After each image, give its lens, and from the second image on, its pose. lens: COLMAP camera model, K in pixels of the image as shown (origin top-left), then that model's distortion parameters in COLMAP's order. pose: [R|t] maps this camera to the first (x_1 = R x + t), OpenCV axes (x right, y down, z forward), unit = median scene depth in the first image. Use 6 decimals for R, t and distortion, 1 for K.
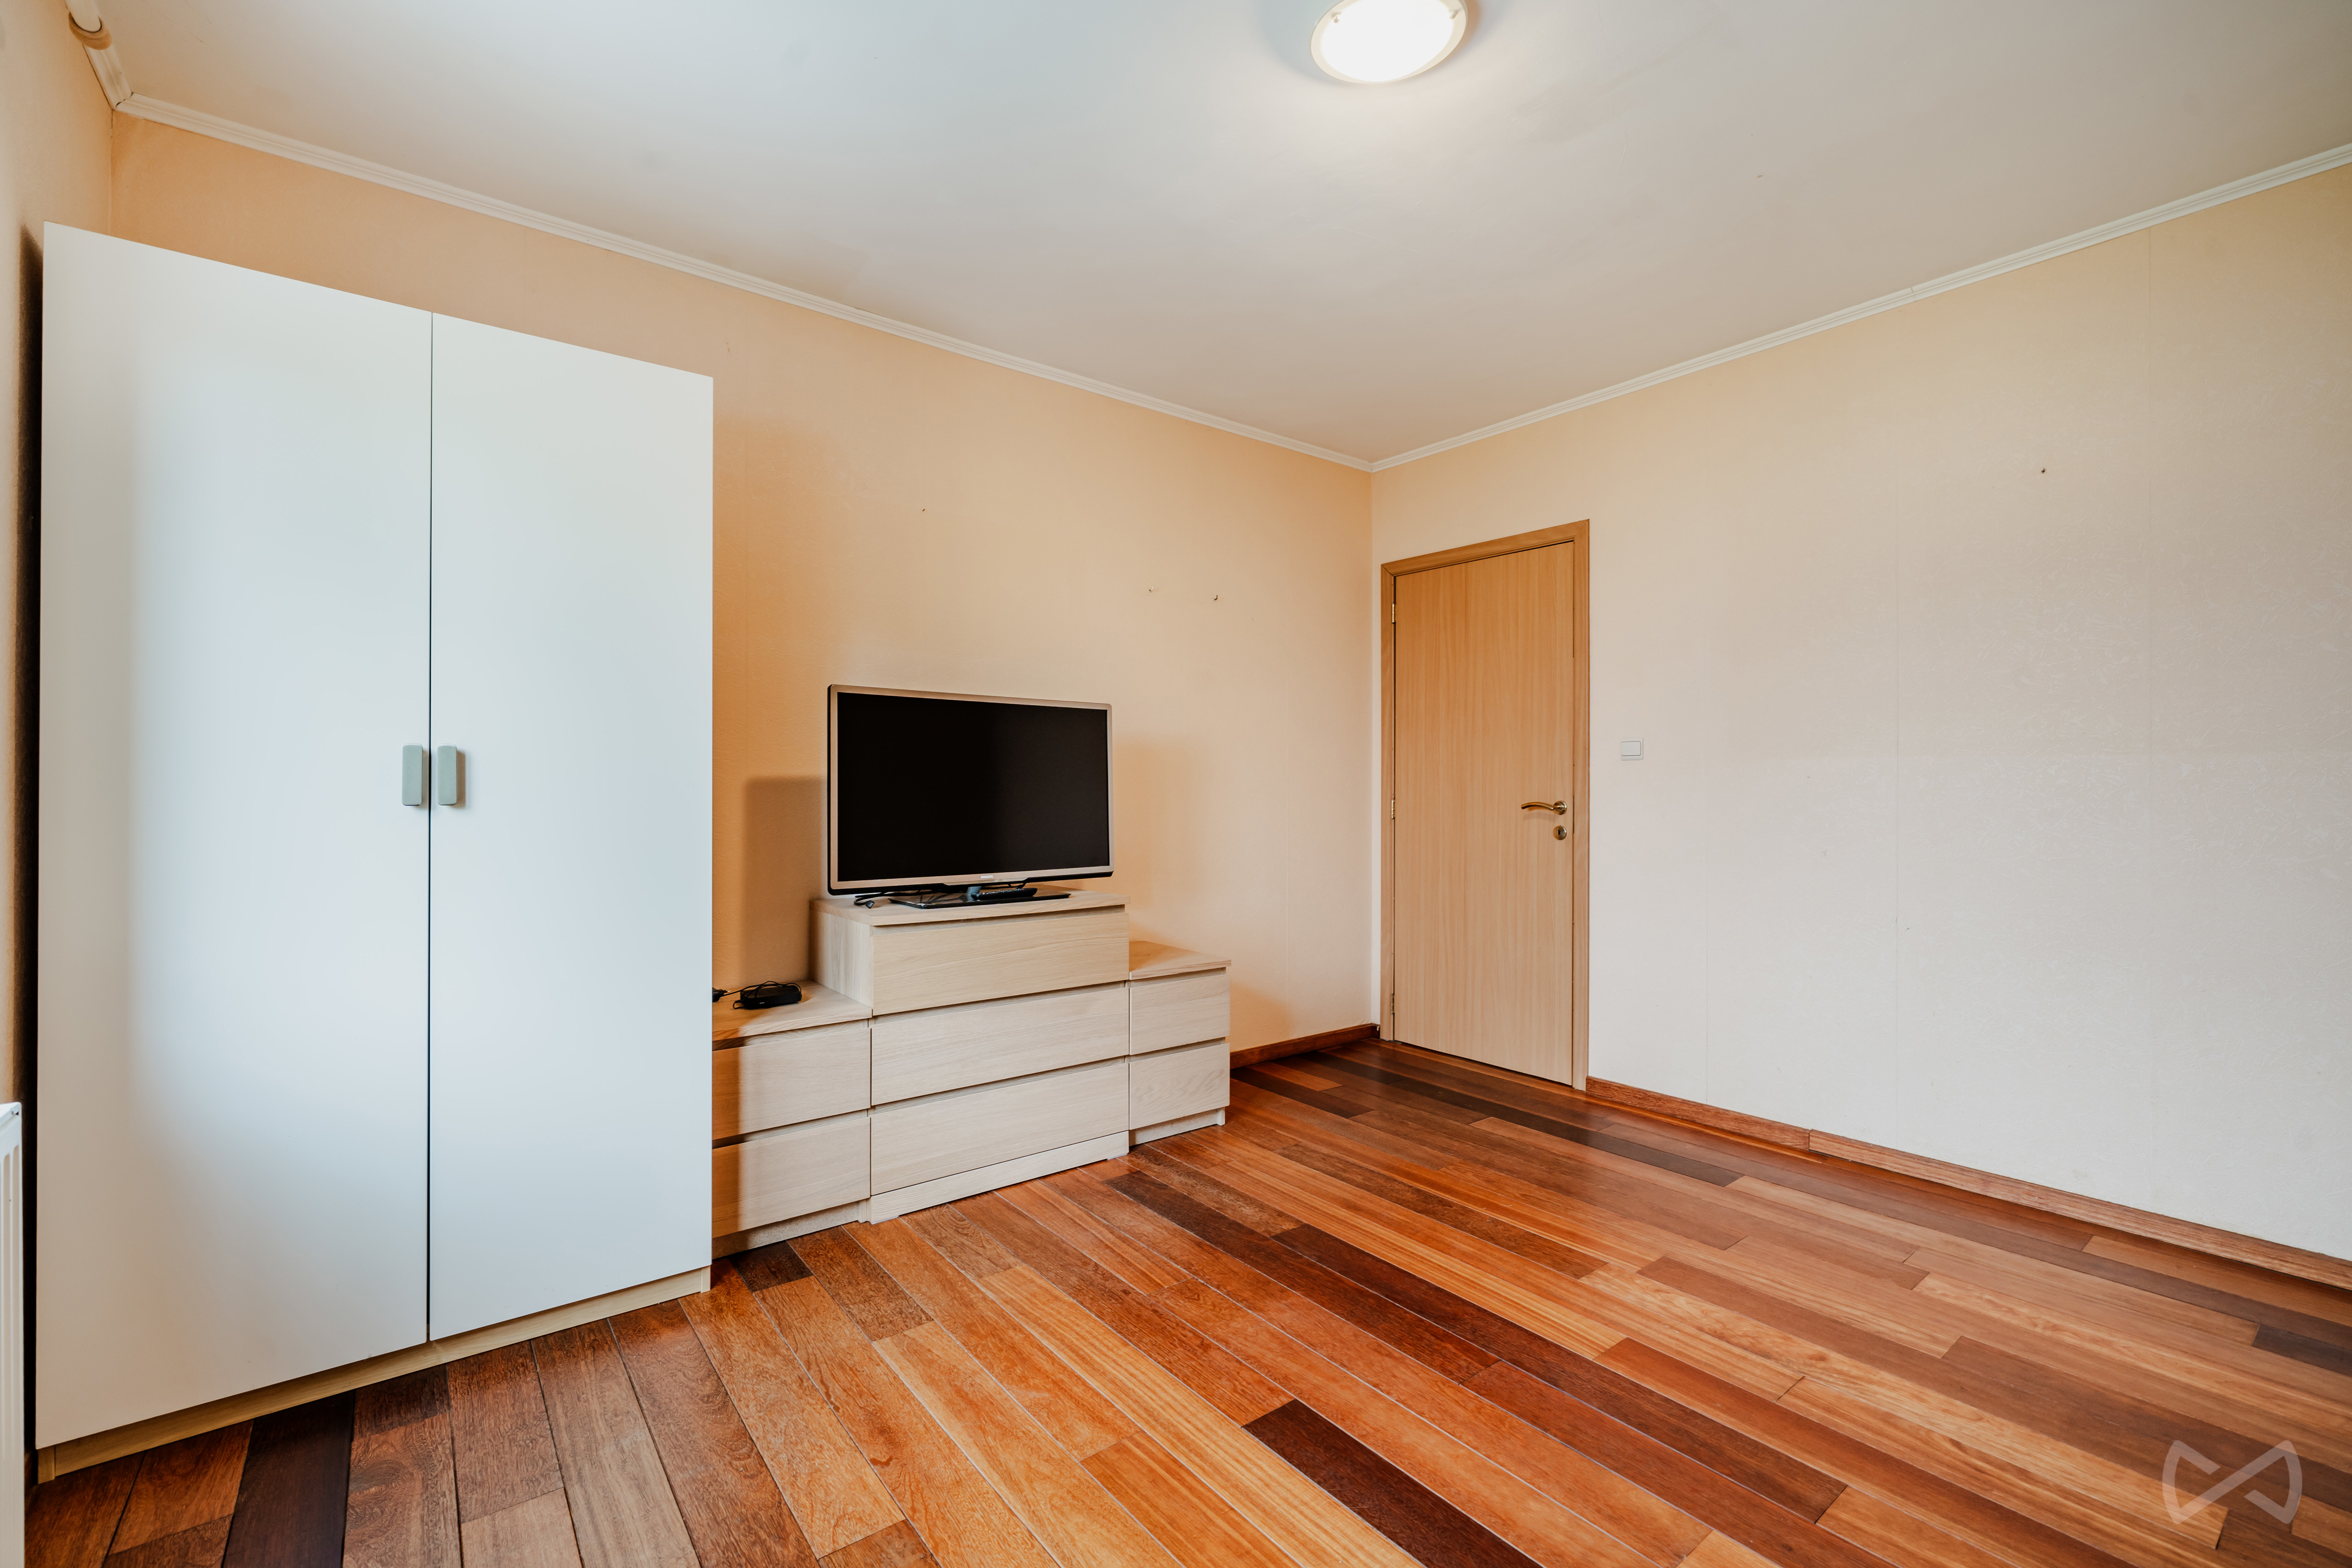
lens RADIAL K [[988.2, 0, 1170.1], [0, 988.2, 791.4], [0, 0, 1]] dist [0.002576, 0.000803]
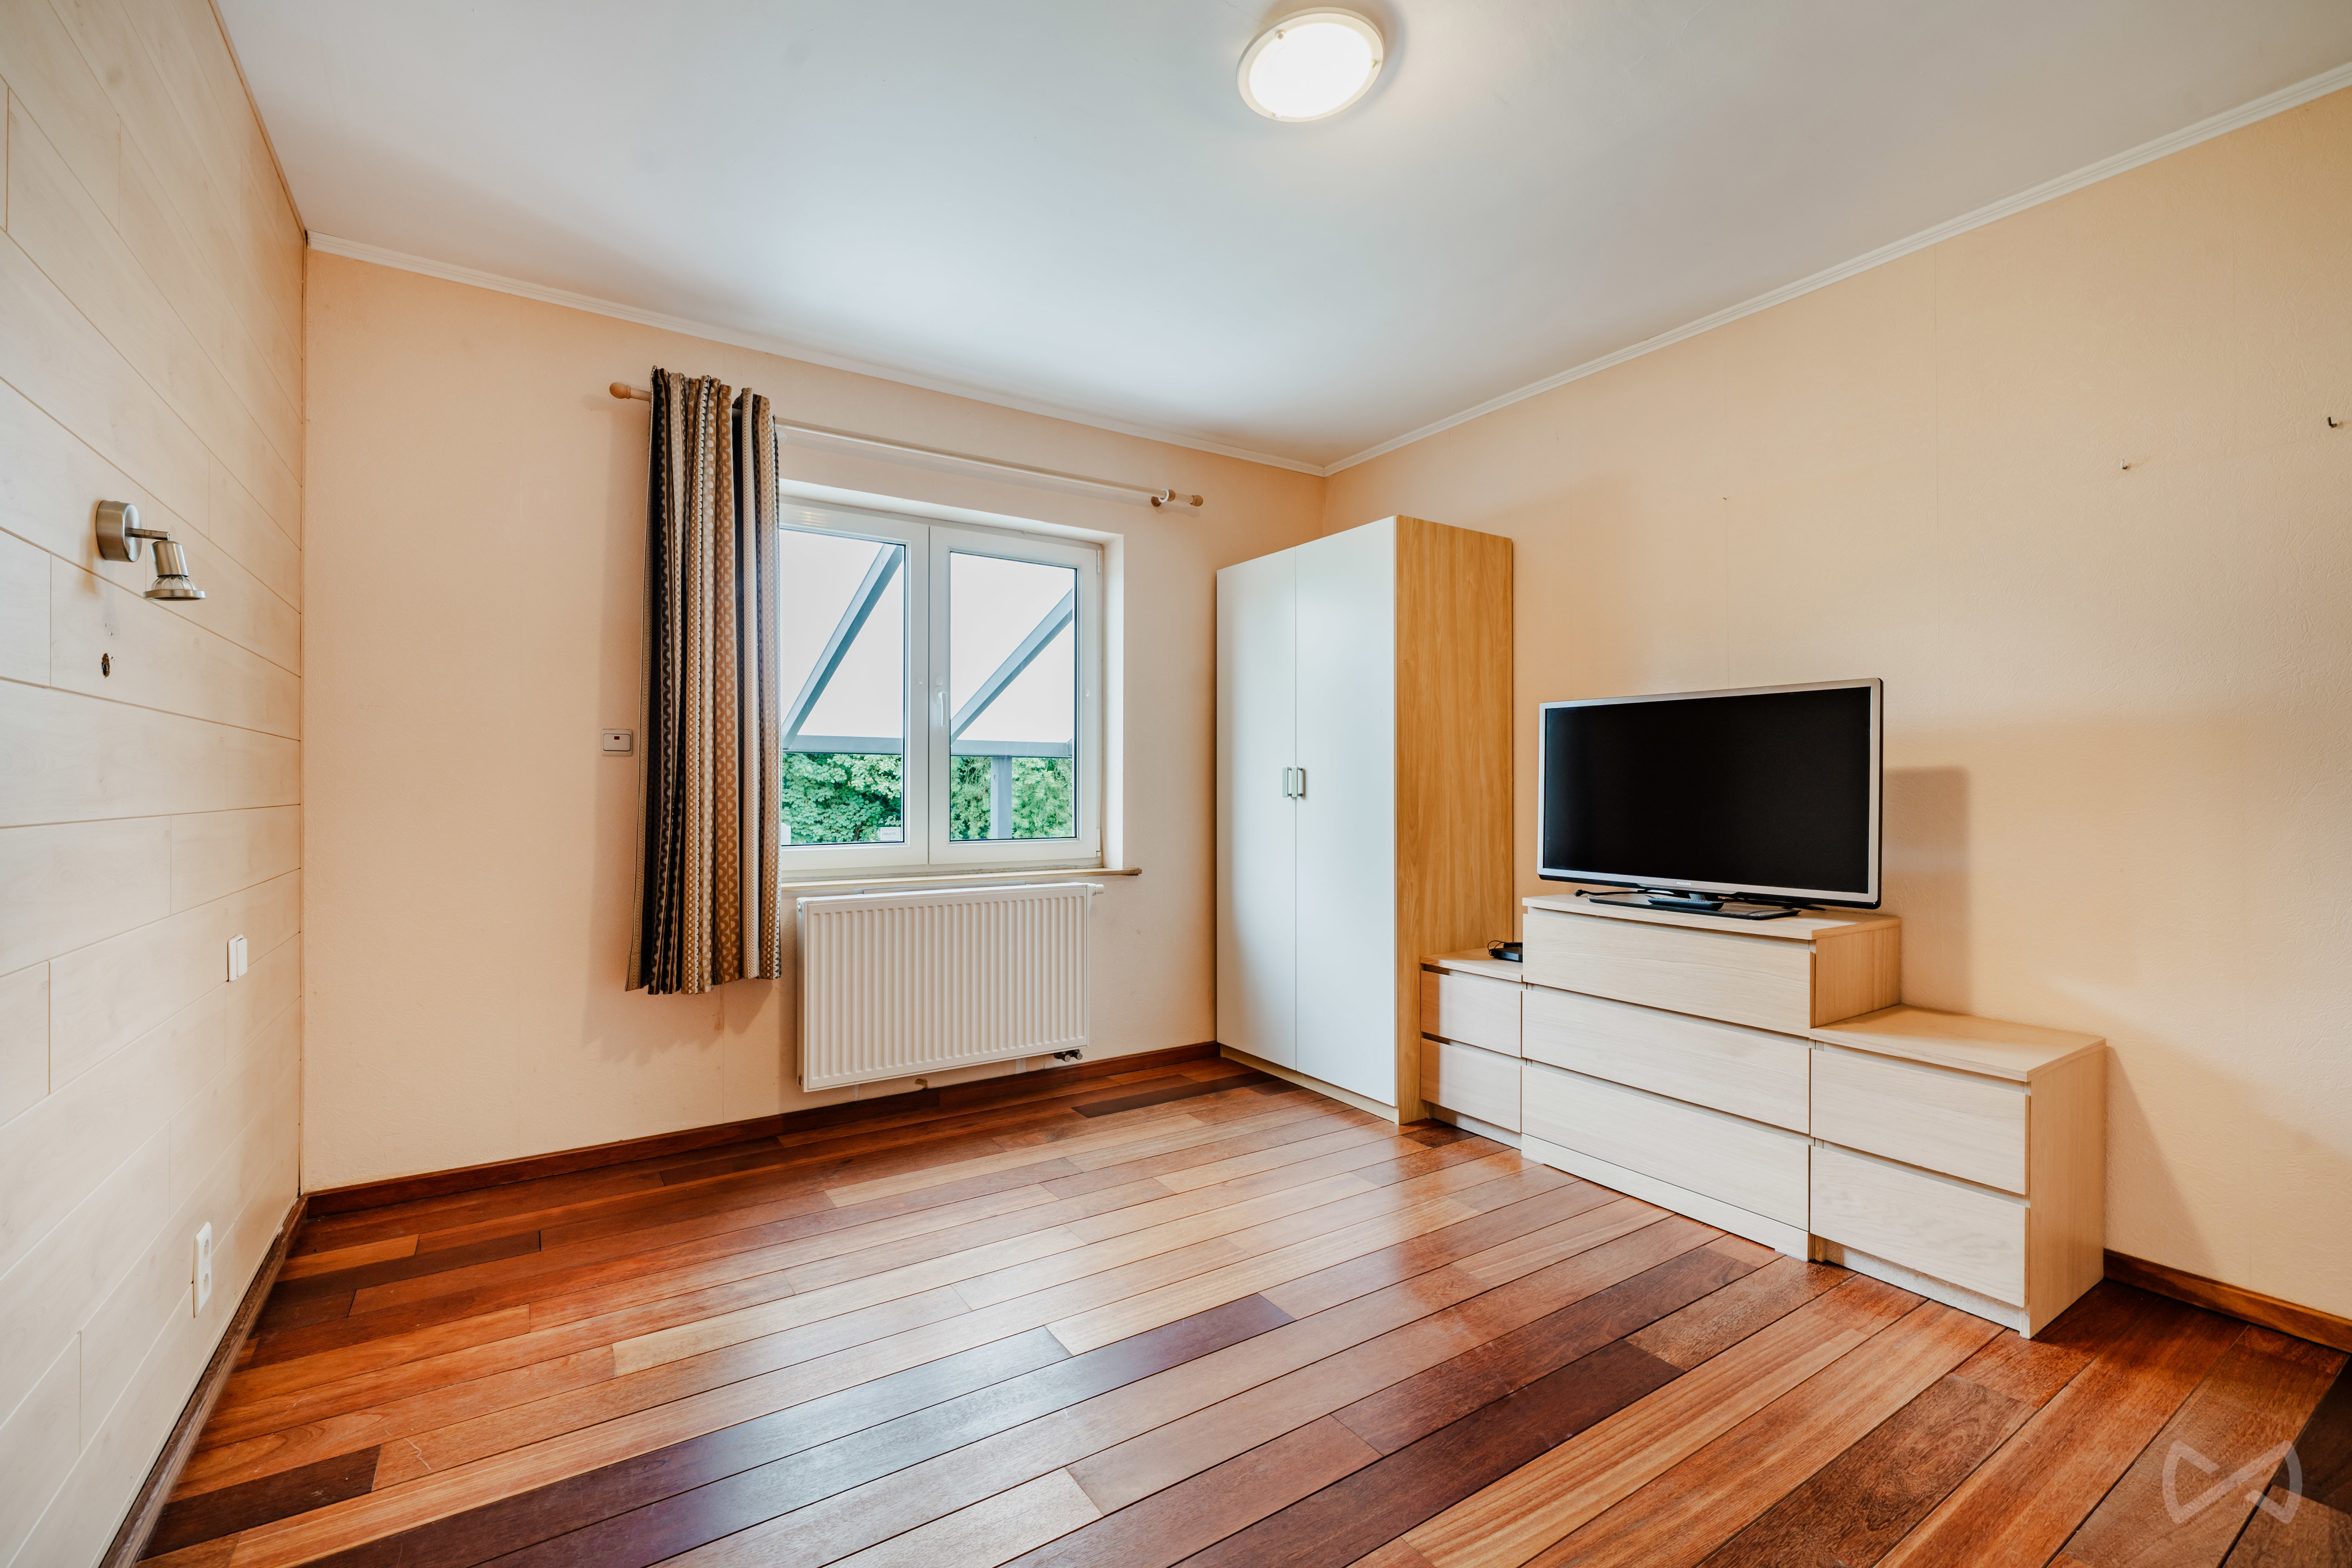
lens RADIAL K [[988.2, 0, 1169.2], [0, 988.2, 784.9], [0, 0, 1]] dist [0.002576, 0.000803]
pose [[-0.068444, -0.001821, -0.997653, 0.899270], [-0.004648, 0.999988, -0.001507, -0.005149], [0.997644, 0.004534, -0.068451, 0.645677]]
